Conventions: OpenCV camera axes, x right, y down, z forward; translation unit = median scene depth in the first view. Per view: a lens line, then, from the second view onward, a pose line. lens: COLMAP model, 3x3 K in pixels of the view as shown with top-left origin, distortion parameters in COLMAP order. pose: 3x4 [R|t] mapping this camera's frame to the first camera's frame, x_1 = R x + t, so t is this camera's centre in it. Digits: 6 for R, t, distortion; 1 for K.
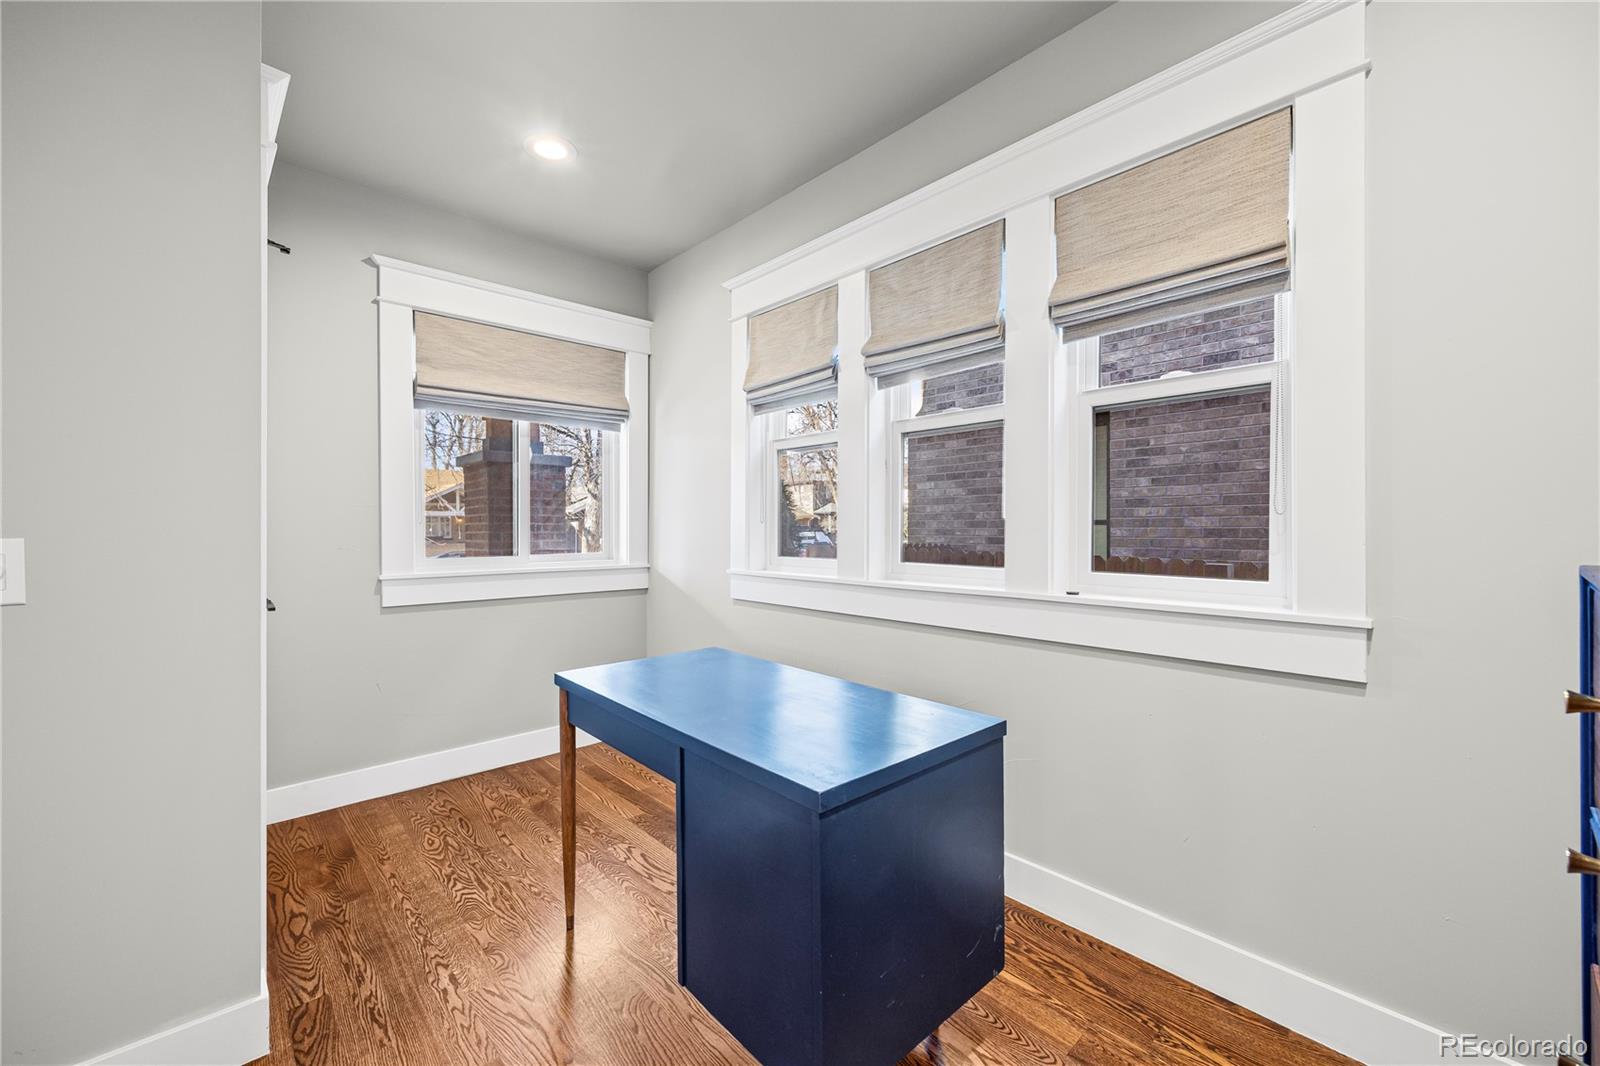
lens RADIAL K [[650.4, 0, 794.7], [0, 650.4, 531.0], [0, 0, 1]] dist [0.008289, -0.001661]
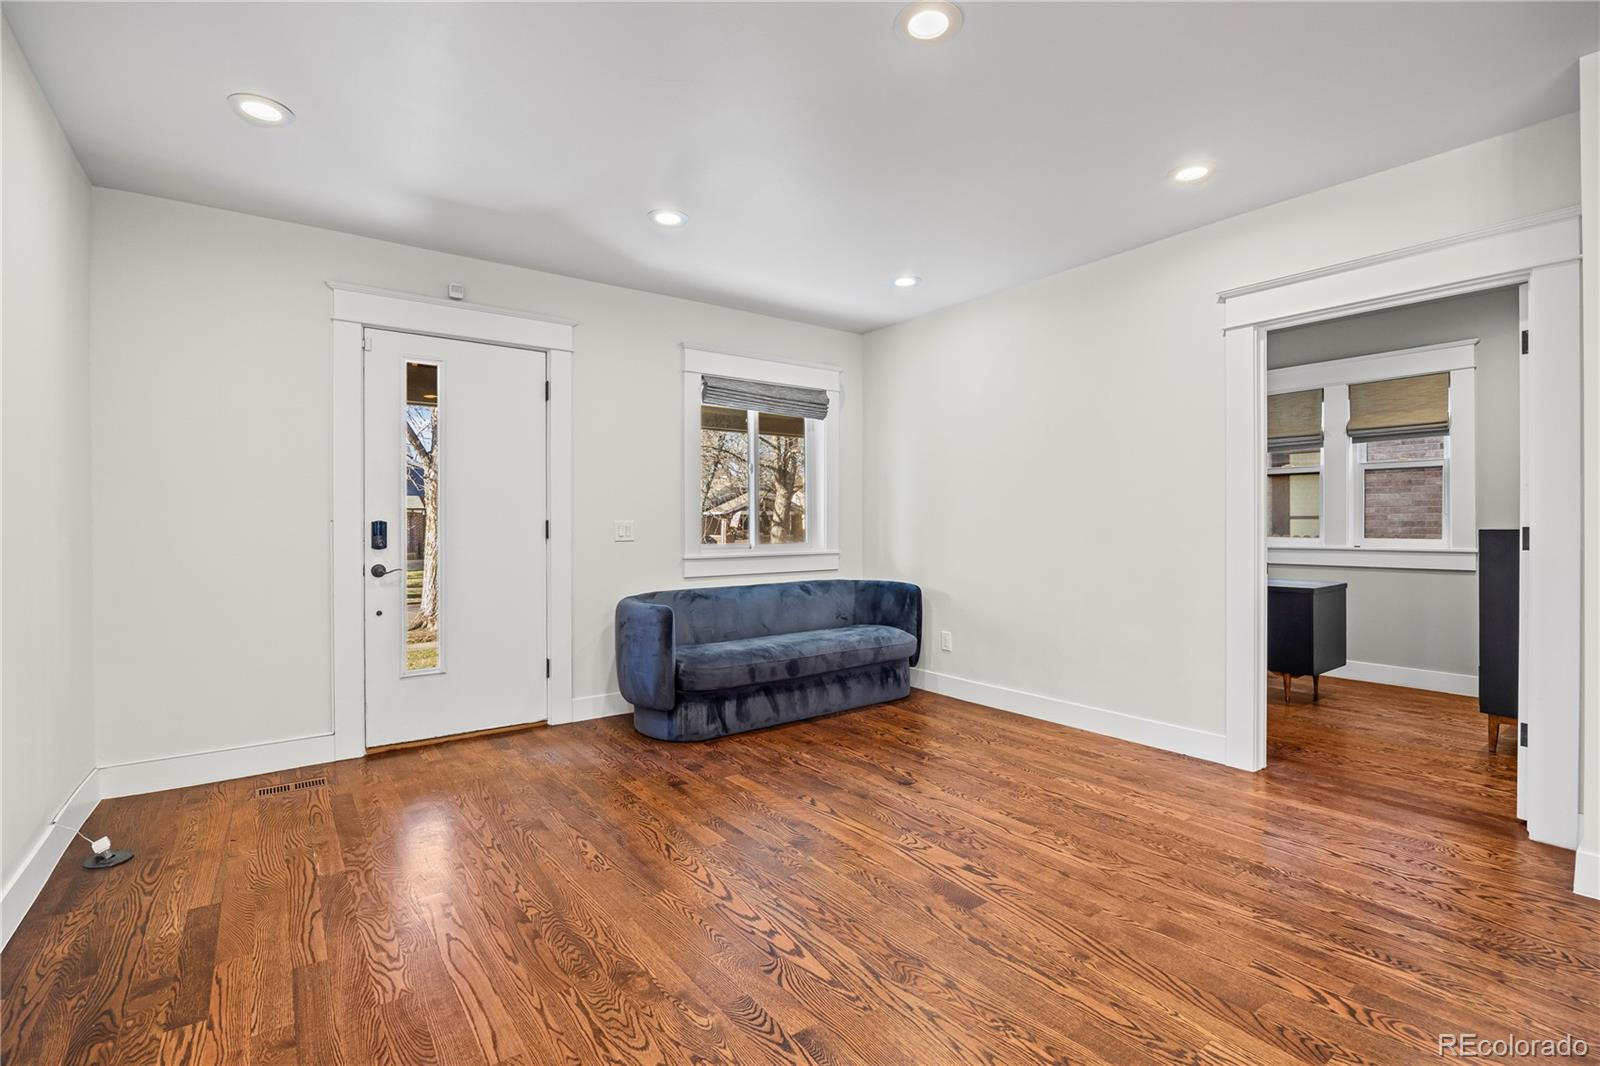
lens RADIAL K [[724.9, 0, 812.9], [0, 724.9, 535.0], [0, 0, 1]] dist [-0.002274, -0.000064]
pose [[0.995391, -0.005326, -0.095755, -1.356681], [0.005884, 0.999967, 0.005547, 0.025965], [0.095722, -0.006085, 0.995389, -1.916109]]
